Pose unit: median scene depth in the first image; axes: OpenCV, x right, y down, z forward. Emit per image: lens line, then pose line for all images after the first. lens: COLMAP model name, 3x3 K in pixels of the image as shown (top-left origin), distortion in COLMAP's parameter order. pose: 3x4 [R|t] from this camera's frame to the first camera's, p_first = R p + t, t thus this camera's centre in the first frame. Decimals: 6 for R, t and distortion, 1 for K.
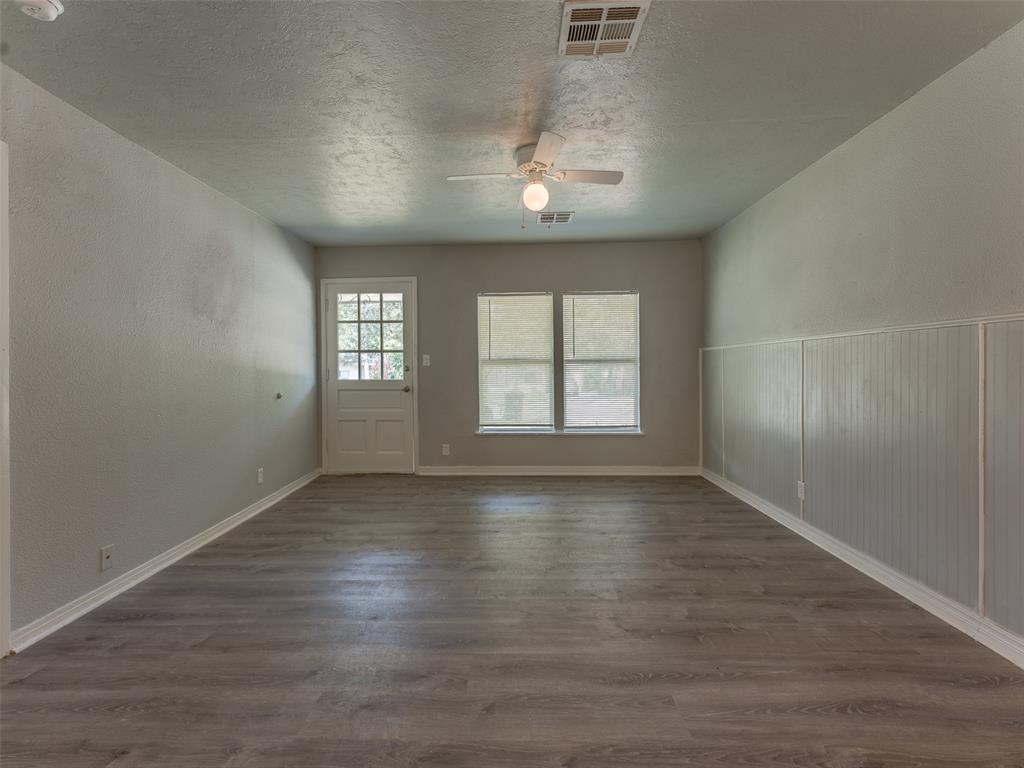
lens RADIAL K [[467.2, 0, 509.8], [0, 467.2, 381.1], [0, 0, 1]] dist [0.001019, -0.000130]
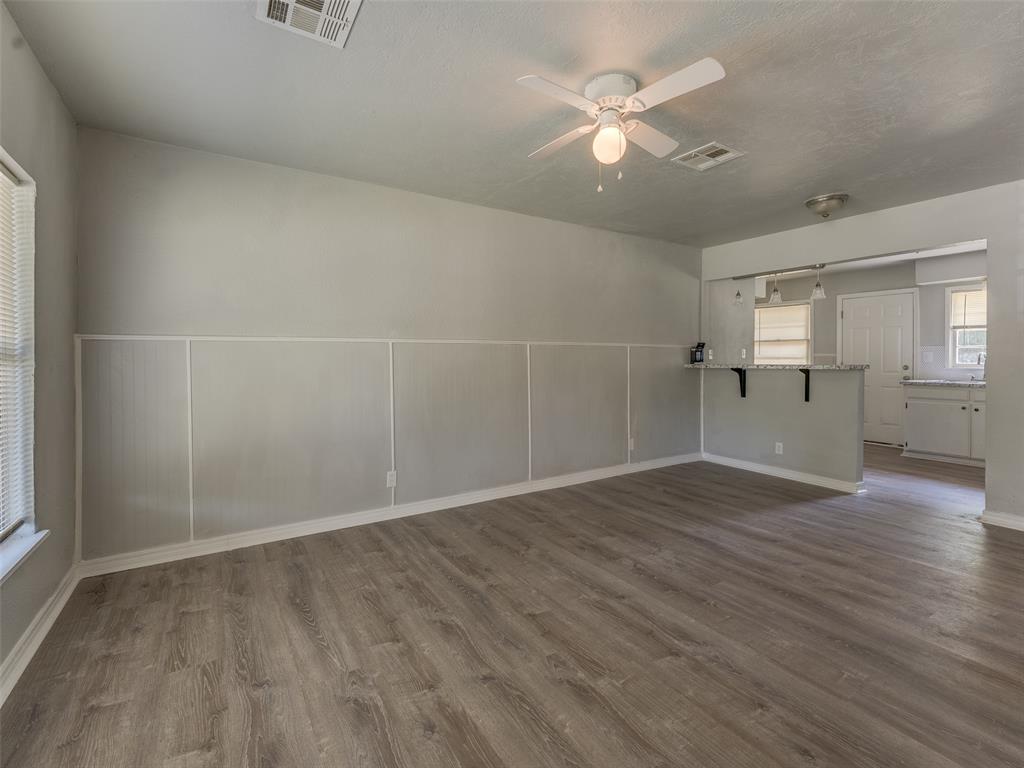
lens RADIAL K [[478.7, 0, 499.1], [0, 478.7, 368.5], [0, 0, 1]] dist [0.001637, -0.000253]
pose [[-0.547375, -0.000850, 0.836887, -0.639776], [0.044364, 0.998564, 0.030031, -0.064773], [-0.835711, 0.053566, -0.546551, 2.013115]]
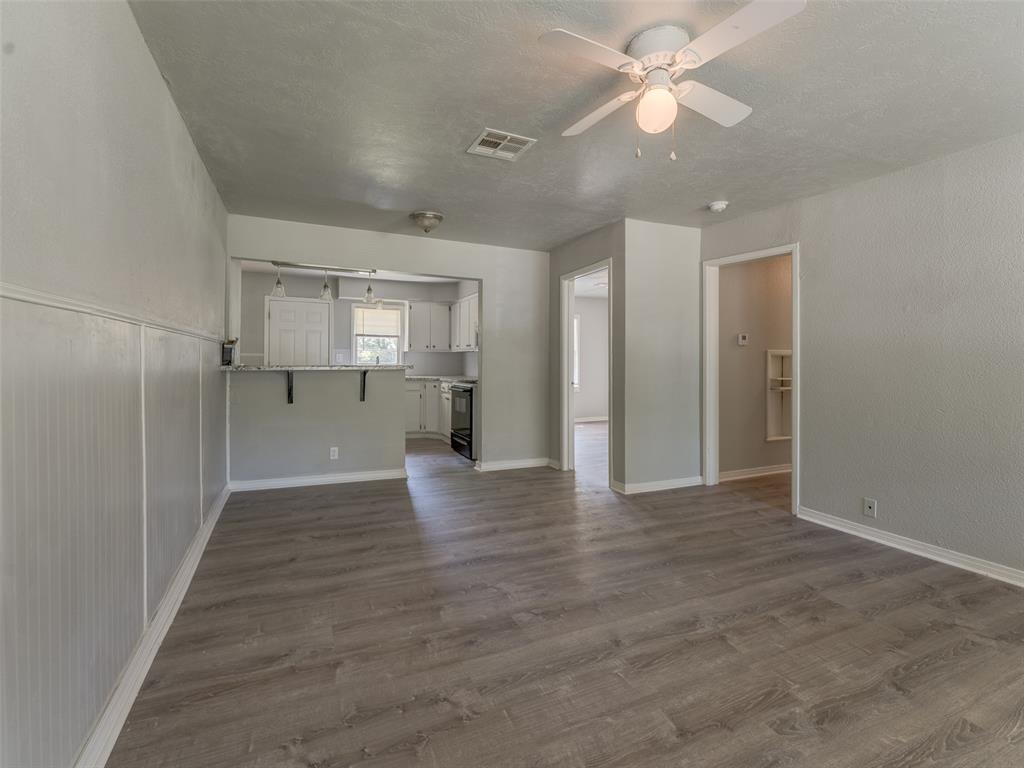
lens RADIAL K [[462.4, 0, 509.1], [0, 462.4, 393.4], [0, 0, 1]] dist [-0.000133, -0.000215]
pose [[-0.898188, 0.037782, -0.437984, 0.654680], [-0.013626, 0.993429, 0.113640, -0.077254], [0.439399, 0.108038, -0.891771, 1.869935]]
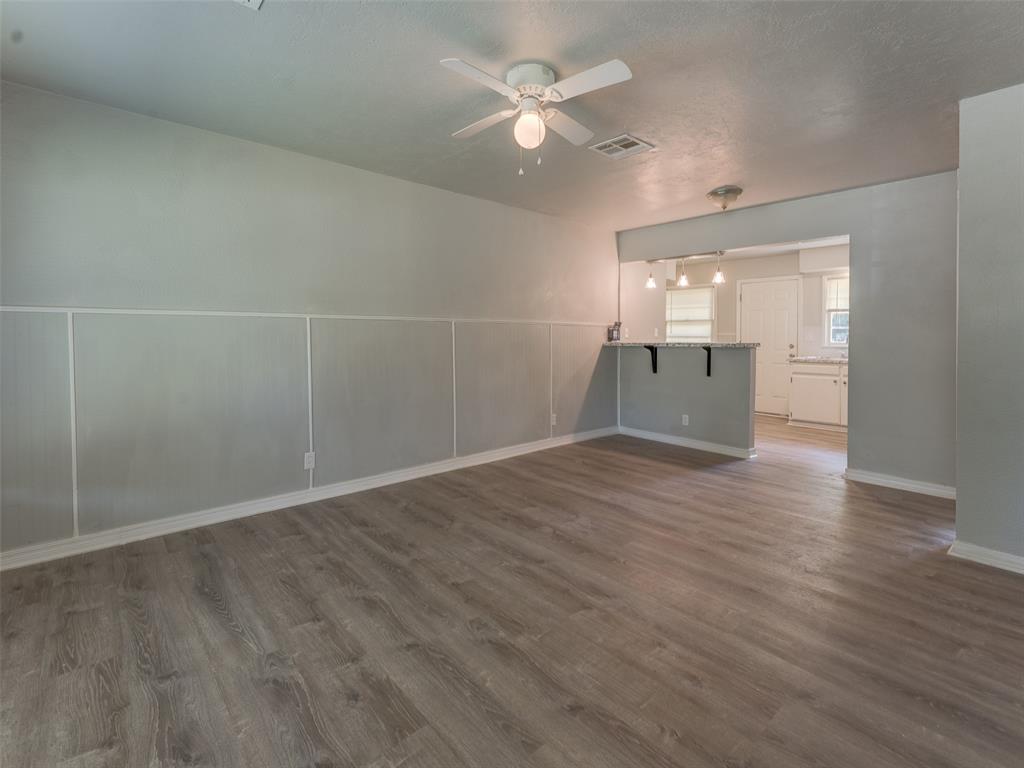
lens RADIAL K [[489.5, 0, 508.4], [0, 489.5, 353.4], [0, 0, 1]] dist [0.001290, -0.000419]
pose [[-0.681905, -0.011201, 0.731355, -0.680331], [0.036948, 0.998079, 0.049736, -0.060393], [-0.730507, 0.060937, -0.680181, 2.038160]]
